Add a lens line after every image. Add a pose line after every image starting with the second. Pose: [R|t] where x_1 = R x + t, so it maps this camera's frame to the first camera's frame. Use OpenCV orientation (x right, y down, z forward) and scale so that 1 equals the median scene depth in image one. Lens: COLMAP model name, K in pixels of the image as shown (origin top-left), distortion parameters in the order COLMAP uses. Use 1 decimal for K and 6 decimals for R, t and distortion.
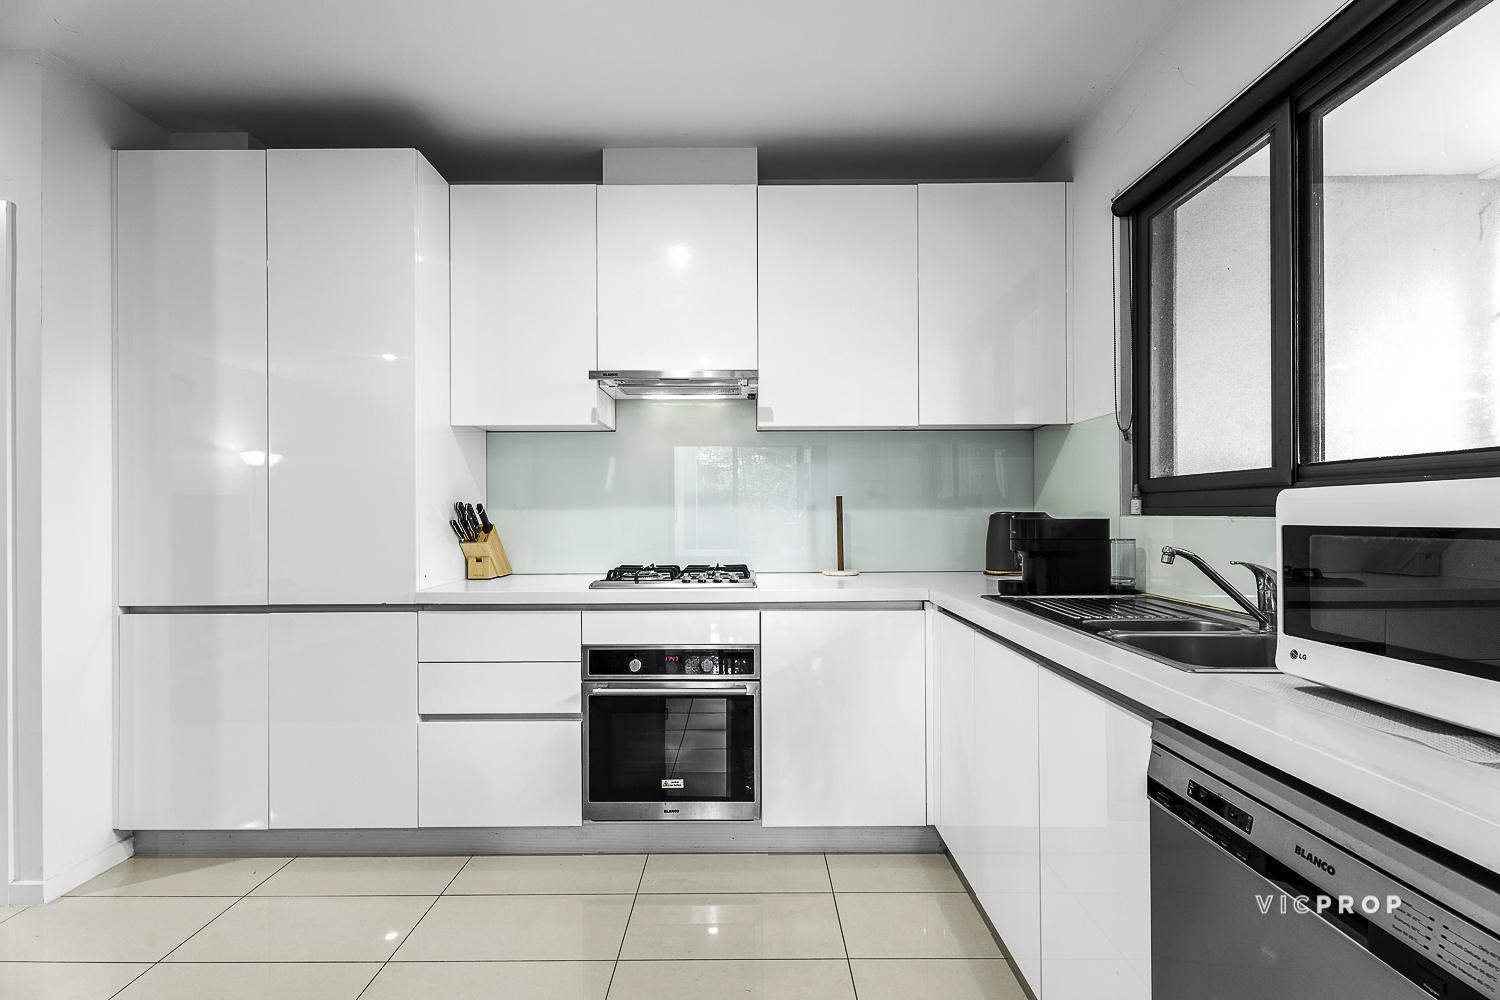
lens RADIAL K [[736.0, 0, 750.4], [0, 736.0, 516.5], [0, 0, 1]] dist [-0.000152, -0.000022]
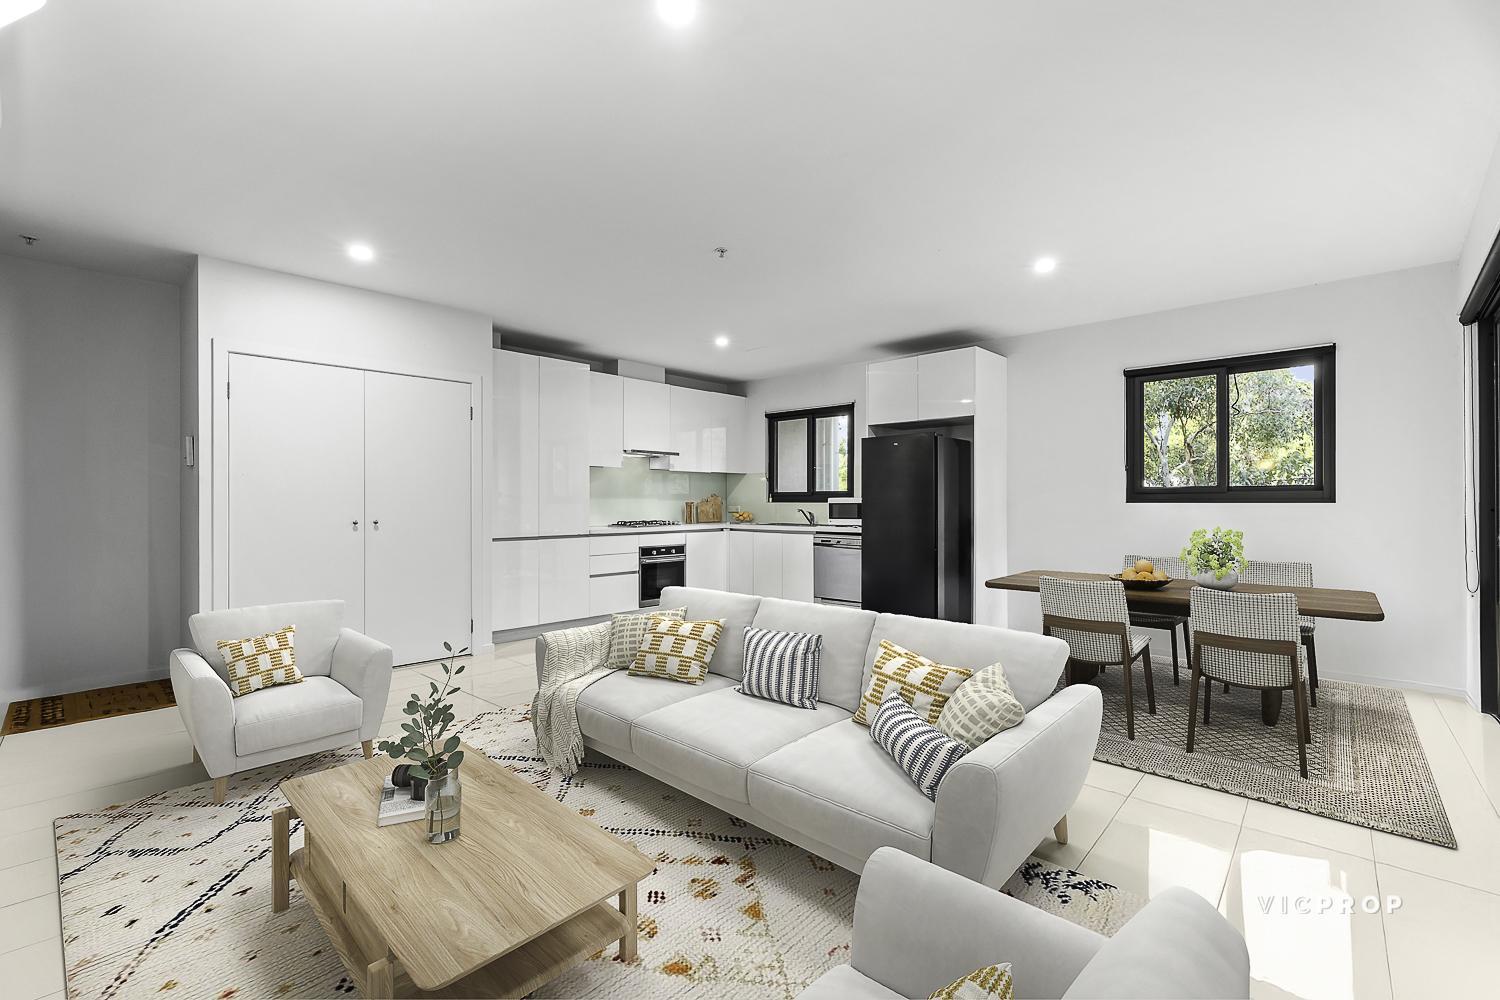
lens RADIAL K [[643.4, 0, 750.0], [0, 643.4, 500.0], [0, 0, 1]] dist [-0.000075, -0.000005]
pose [[0.683770, 0.006912, 0.729665, -1.769808], [-0.001313, 0.999965, -0.008241, 0.012517], [-0.729697, 0.004677, 0.683755, -1.038364]]
